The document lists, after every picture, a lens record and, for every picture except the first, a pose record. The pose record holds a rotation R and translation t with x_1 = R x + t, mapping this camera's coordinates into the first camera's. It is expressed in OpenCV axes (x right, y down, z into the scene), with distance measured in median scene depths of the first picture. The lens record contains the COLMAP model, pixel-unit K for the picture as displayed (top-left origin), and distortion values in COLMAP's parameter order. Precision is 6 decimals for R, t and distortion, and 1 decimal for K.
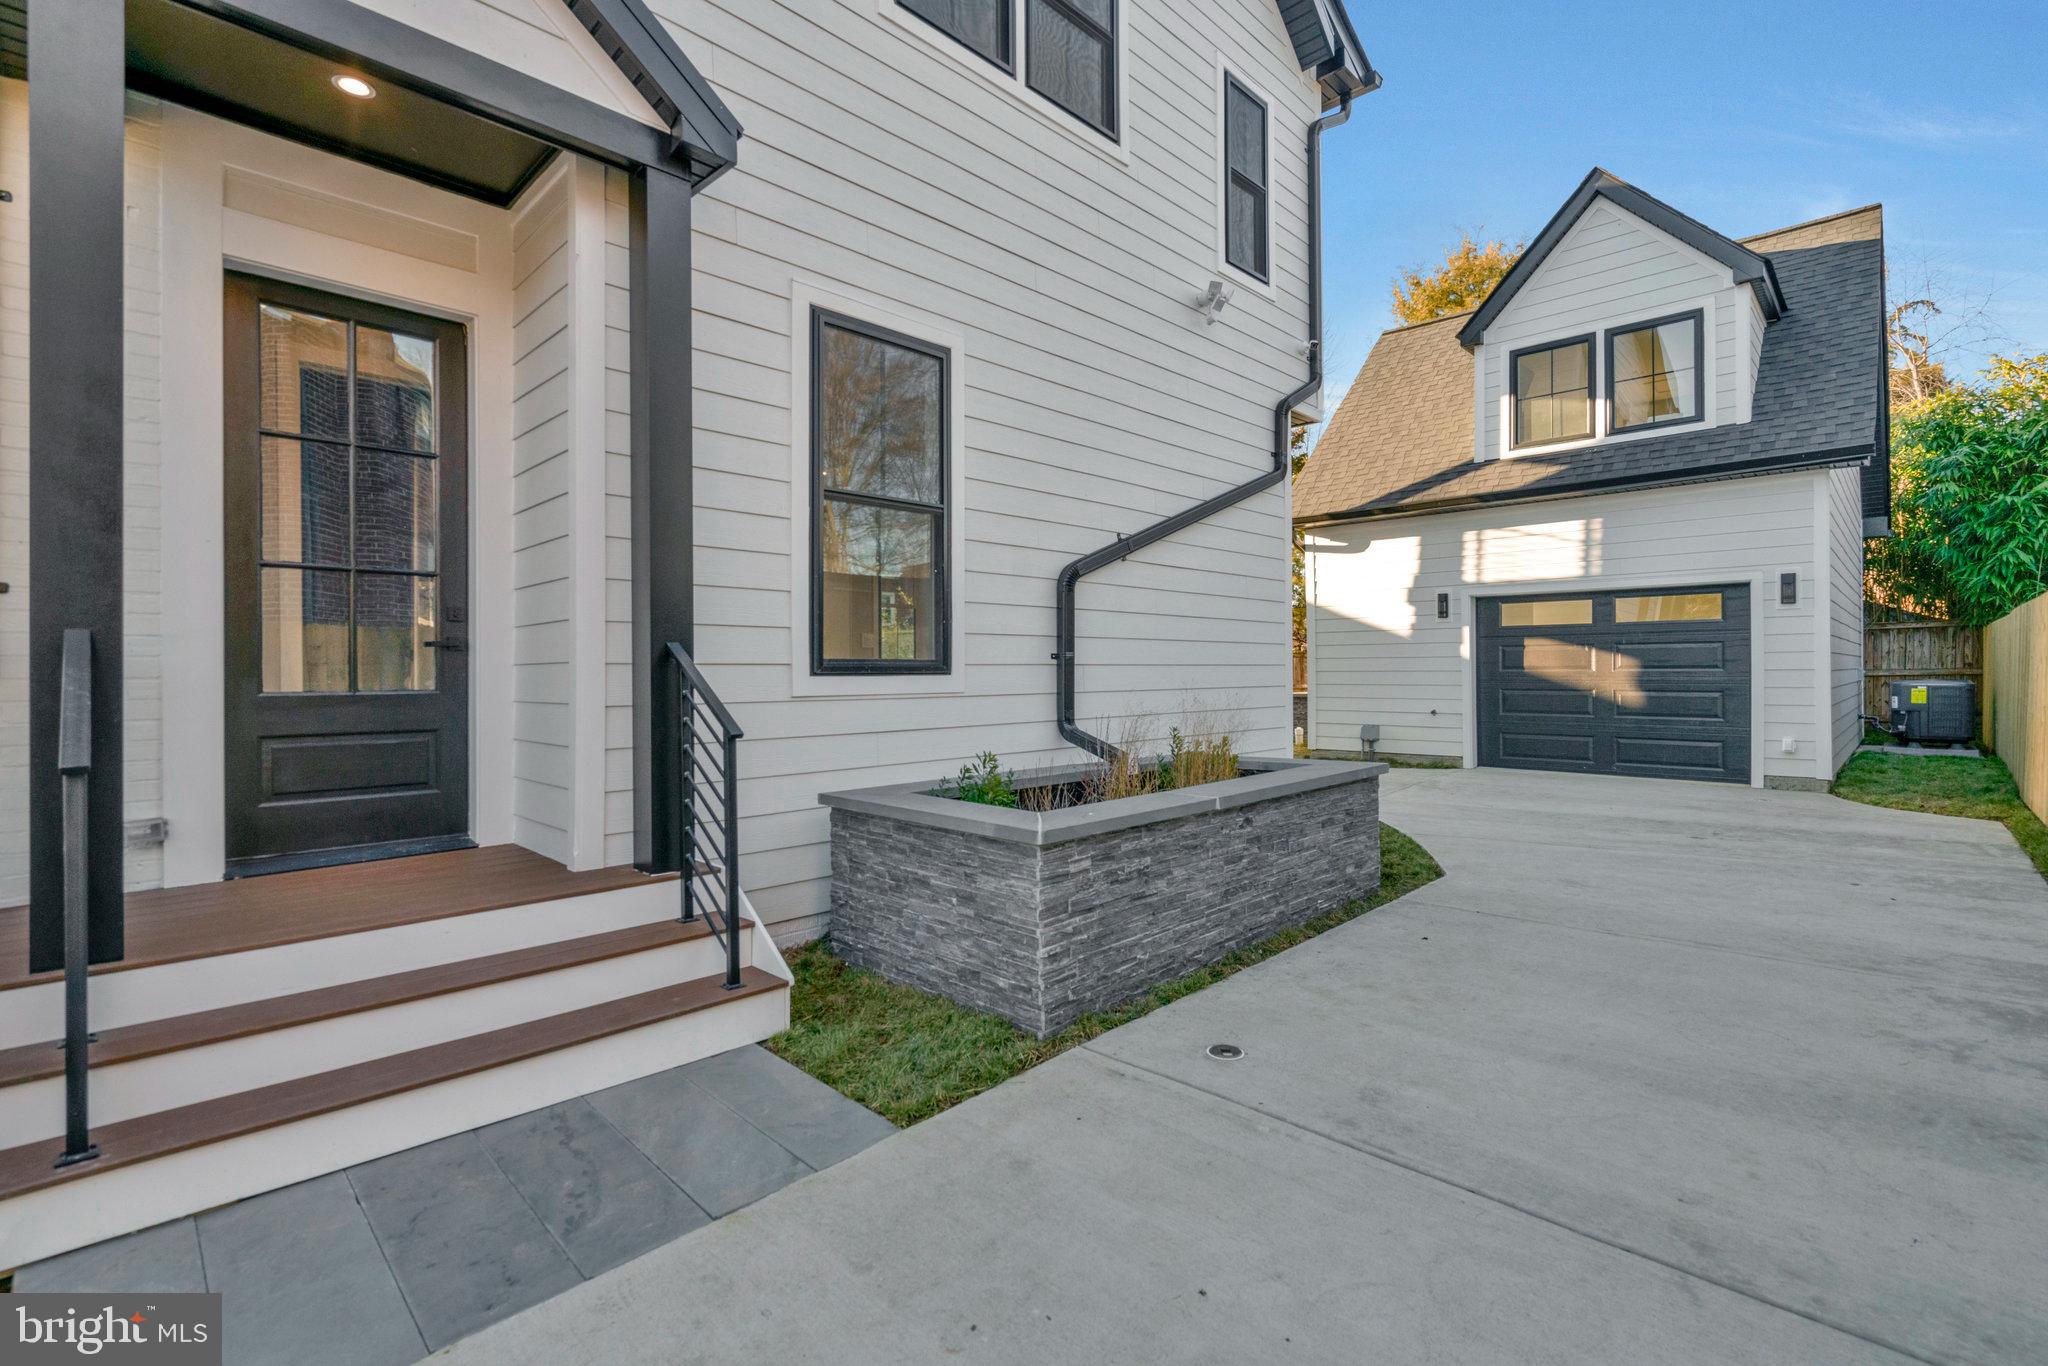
lens RADIAL K [[931.8, 0, 1013.0], [0, 931.8, 675.8], [0, 0, 1]] dist [-0.000509, -0.001674]
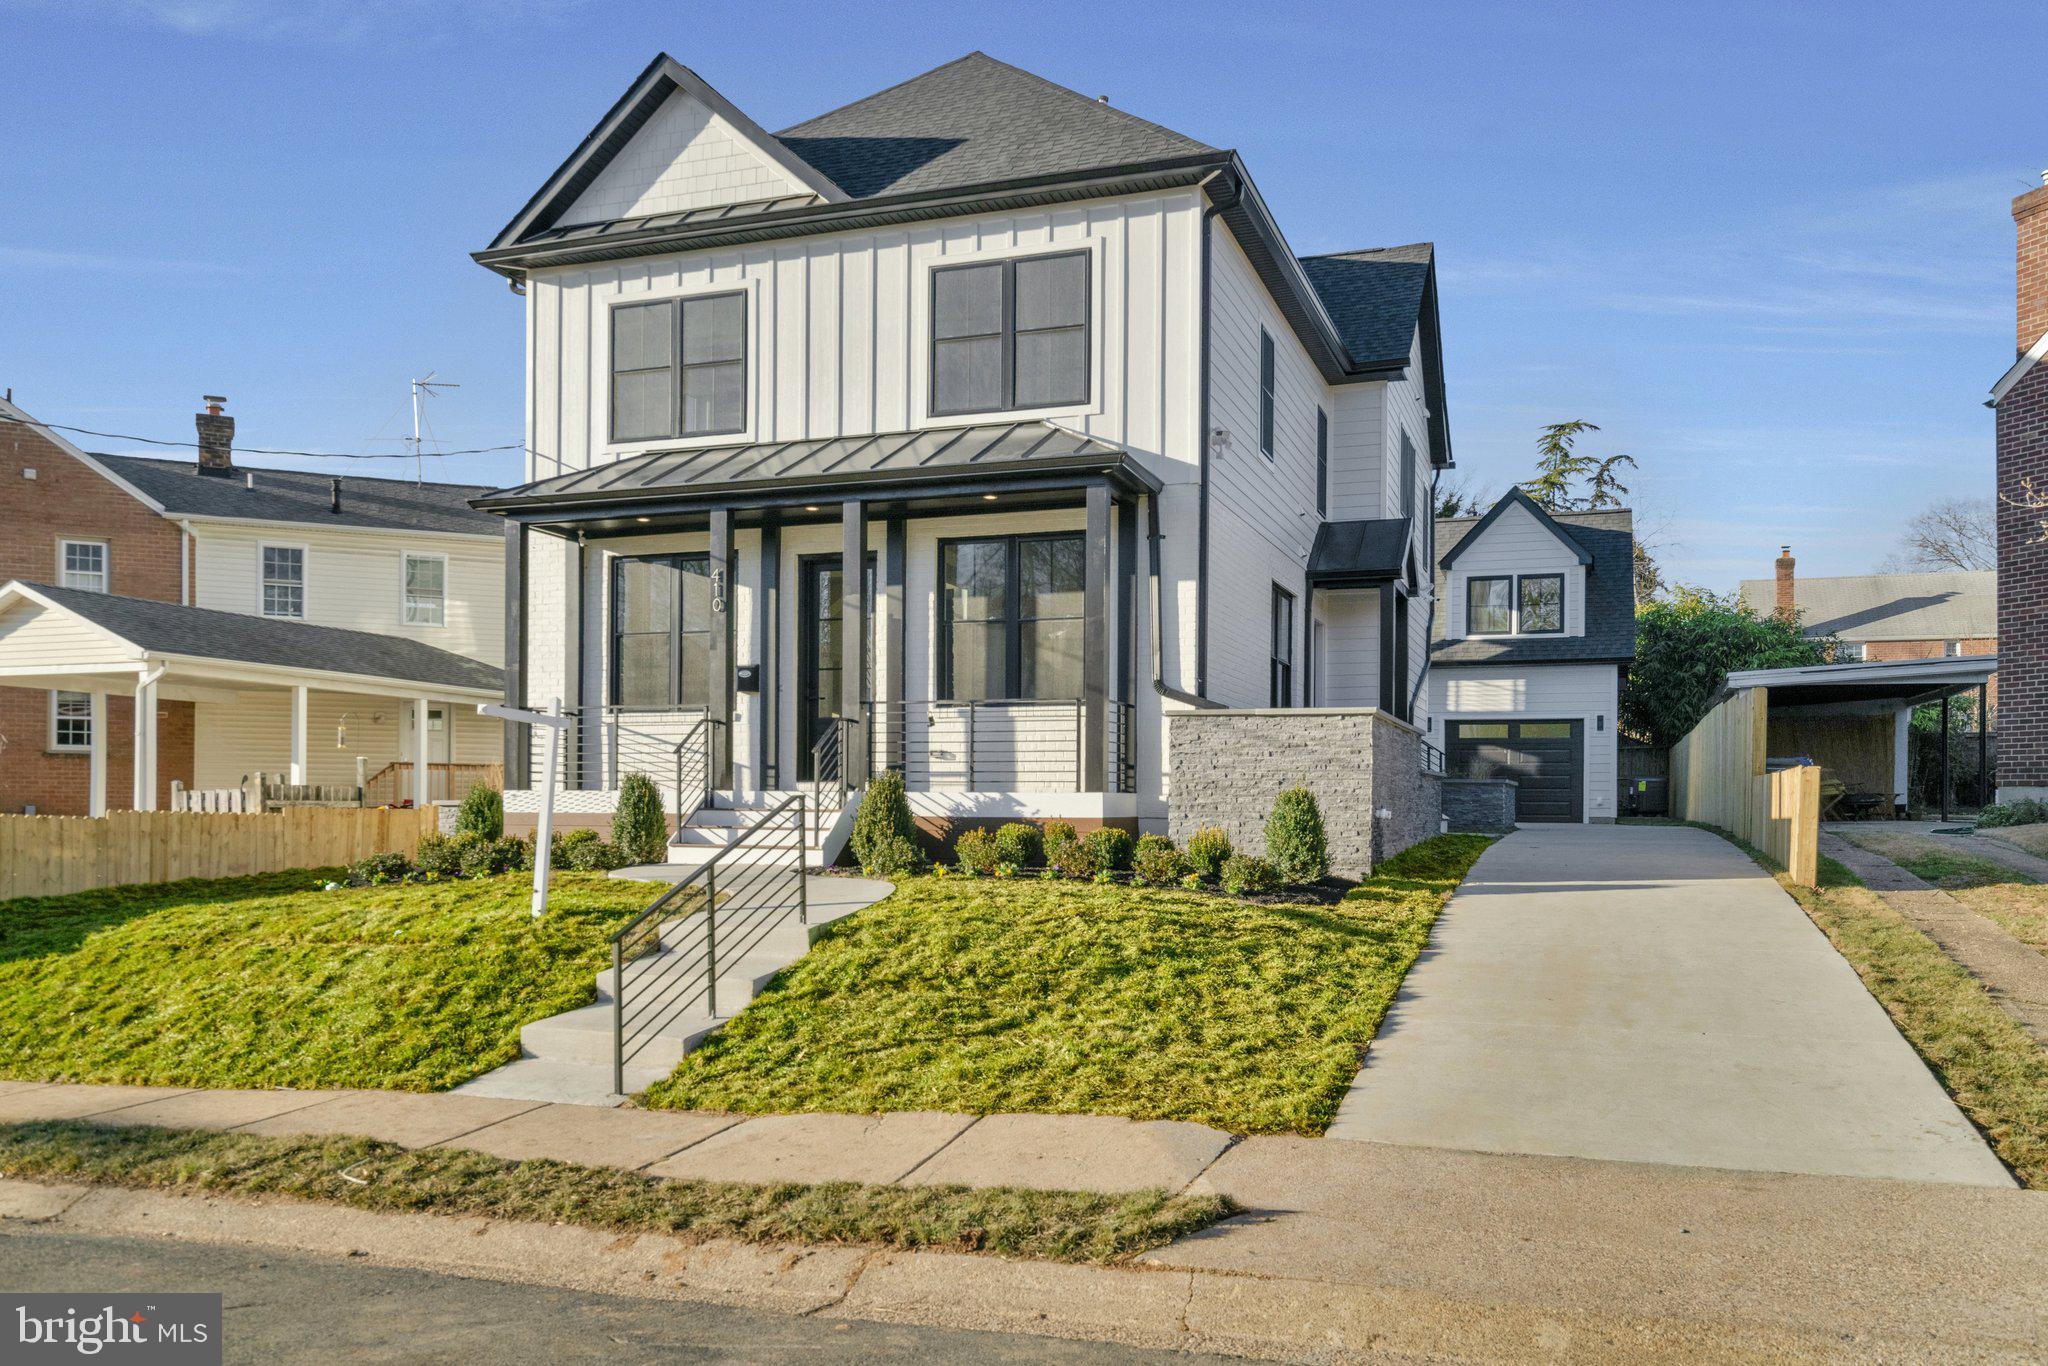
lens RADIAL K [[1737.1, 0, 975.8], [0, 1737.1, 825.9], [0, 0, 1]] dist [0.008220, 0.006489]
pose [[0.905956, 0.012380, 0.423190, -1.581690], [-0.012157, 0.999921, -0.003226, 0.125956], [-0.423197, -0.002222, 0.906035, -1.467168]]
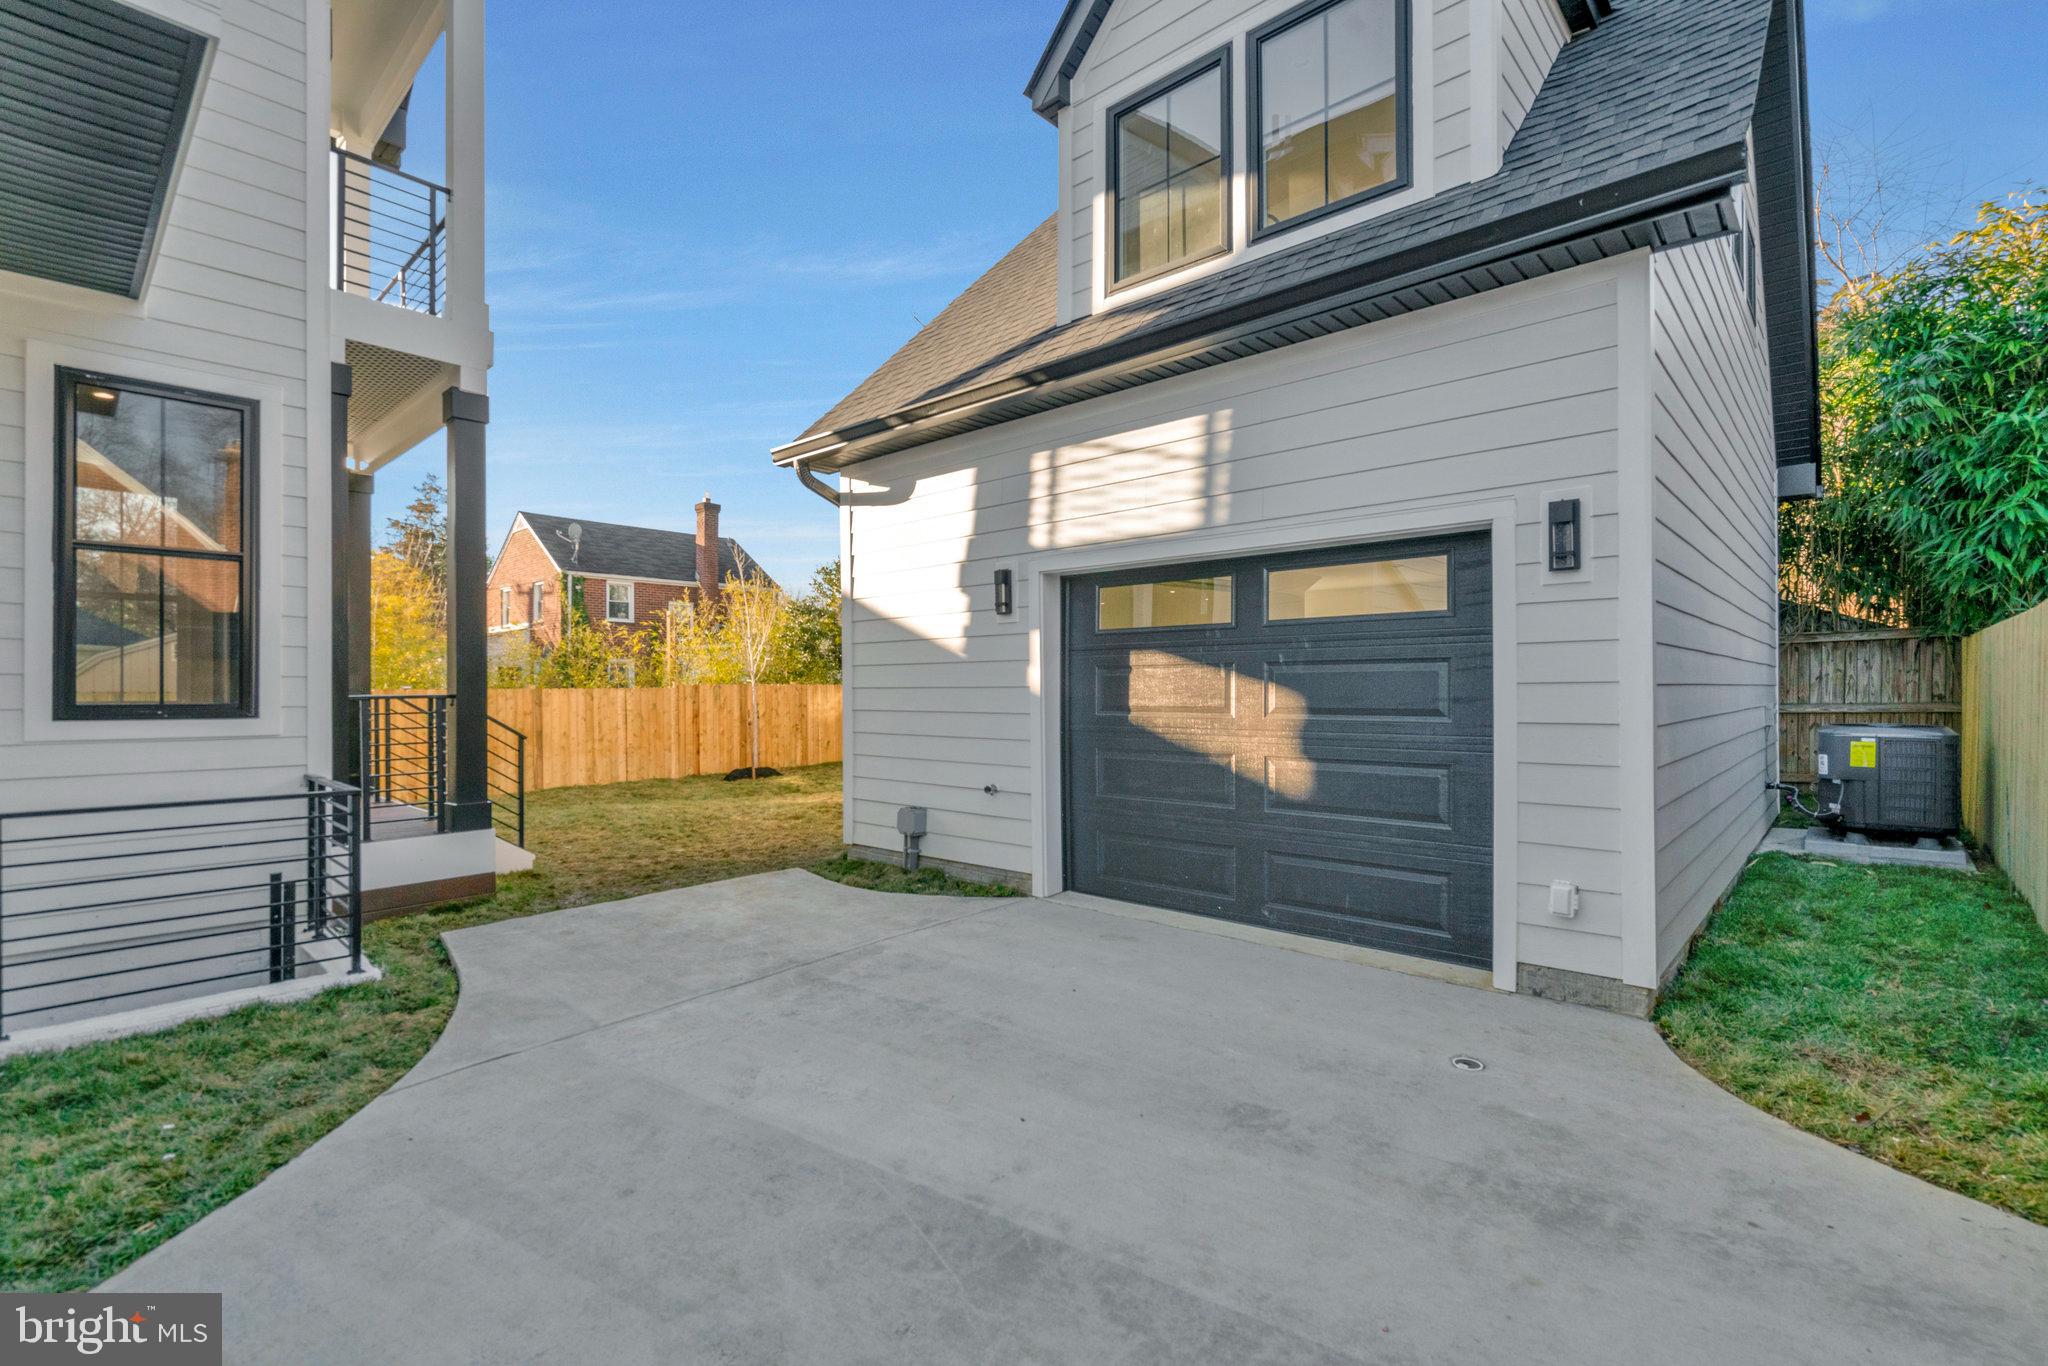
lens RADIAL K [[924.0, 0, 1018.1], [0, 924.0, 696.1], [0, 0, 1]] dist [-0.000872, 0.000830]
pose [[0.999593, 0.001348, 0.028500, 0.455945], [-0.001370, 0.999999, 0.000748, -0.015557], [-0.028499, -0.000787, 0.999593, 0.464391]]
